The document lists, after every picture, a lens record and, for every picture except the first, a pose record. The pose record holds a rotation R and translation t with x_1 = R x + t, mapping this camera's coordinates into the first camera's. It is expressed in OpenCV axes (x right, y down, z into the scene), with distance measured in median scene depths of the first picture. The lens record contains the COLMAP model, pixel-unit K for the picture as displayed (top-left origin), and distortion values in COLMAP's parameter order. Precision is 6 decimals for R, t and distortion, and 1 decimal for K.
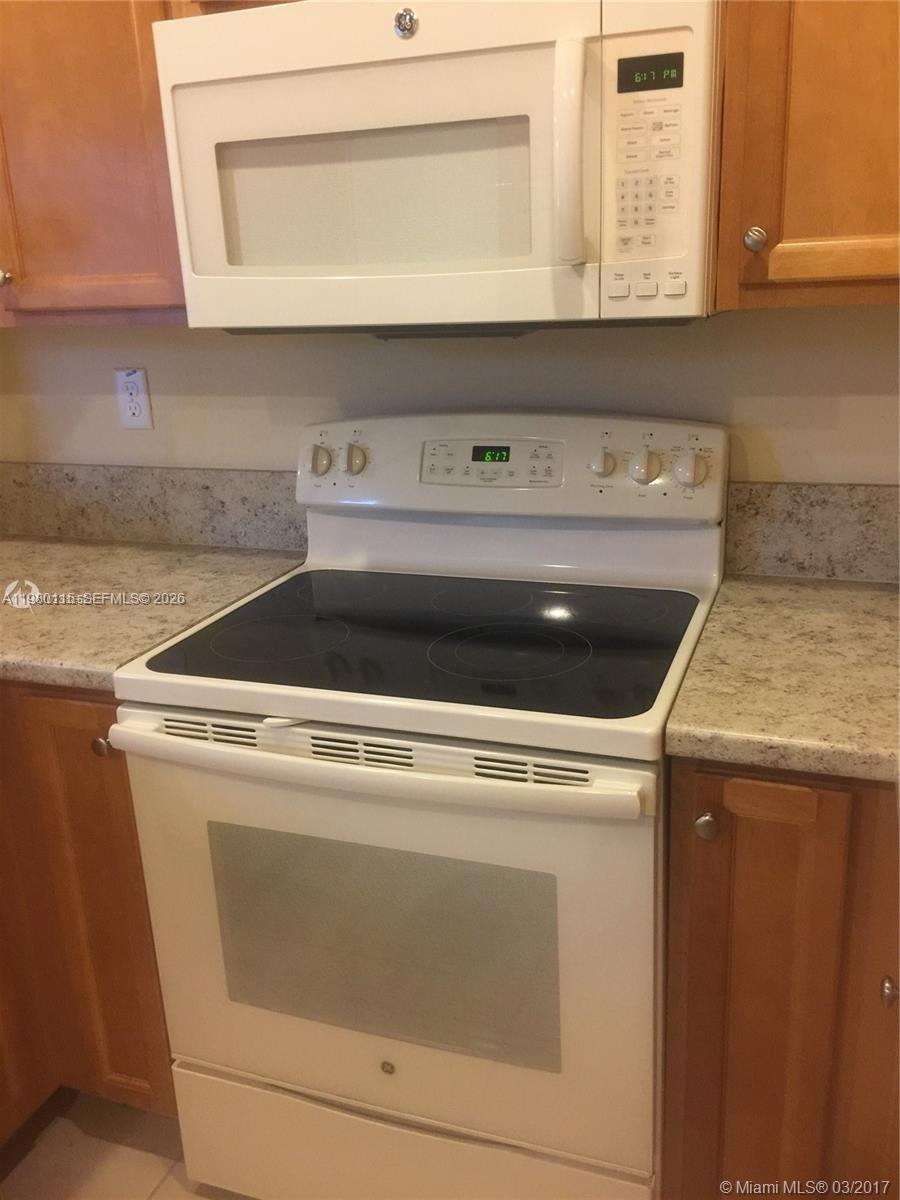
lens RADIAL K [[1041.4, 0, 448.1], [0, 1041.4, 595.5], [0, 0, 1]] dist [0.090836, -0.116321]
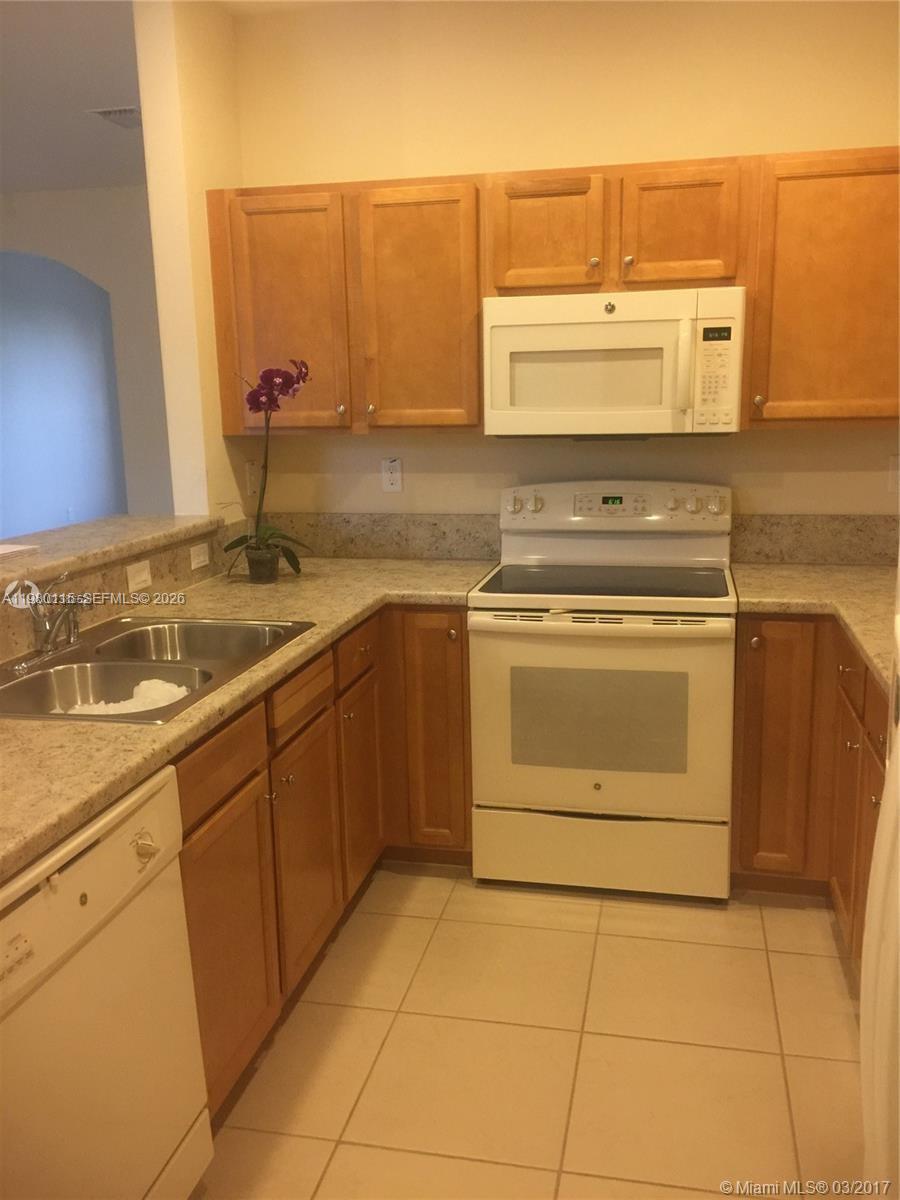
lens RADIAL K [[1040.4, 0, 452.1], [0, 1040.4, 593.6], [0, 0, 1]] dist [0.088081, -0.108839]
pose [[0.990490, -0.002510, 0.137564, -0.579895], [0.018511, 0.993174, -0.115162, 0.283877], [-0.136336, 0.116613, 0.983775, -0.950474]]
